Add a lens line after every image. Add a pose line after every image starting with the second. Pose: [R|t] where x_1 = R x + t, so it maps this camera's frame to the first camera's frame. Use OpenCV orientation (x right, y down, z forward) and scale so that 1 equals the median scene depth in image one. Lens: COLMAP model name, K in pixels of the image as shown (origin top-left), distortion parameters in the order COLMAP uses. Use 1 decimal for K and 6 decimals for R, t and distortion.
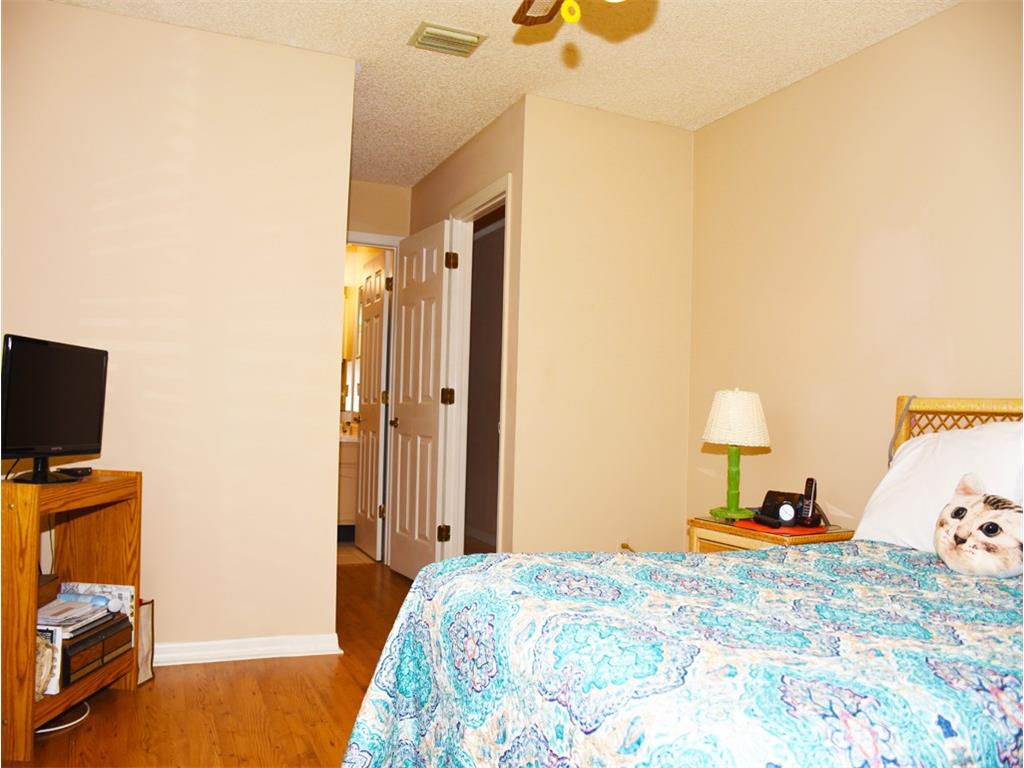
lens RADIAL K [[802.7, 0, 512.0], [0, 802.7, 384.0], [0, 0, 1]] dist [-0.142790, 0.109605]
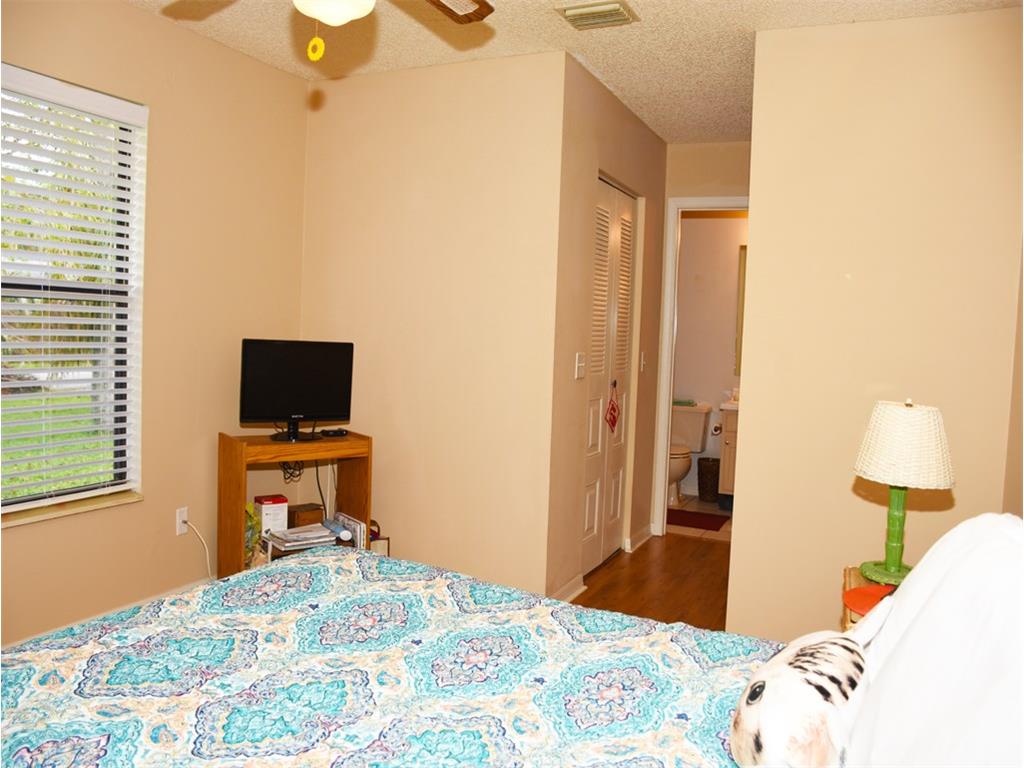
lens RADIAL K [[802.7, 0, 512.0], [0, 802.7, 384.0], [0, 0, 1]] dist [-0.142790, 0.109605]
pose [[0.649693, 0.058887, -0.757912, 0.670801], [-0.000862, 0.997052, 0.076729, -0.076489], [0.760196, -0.049197, 0.647829, 0.331765]]
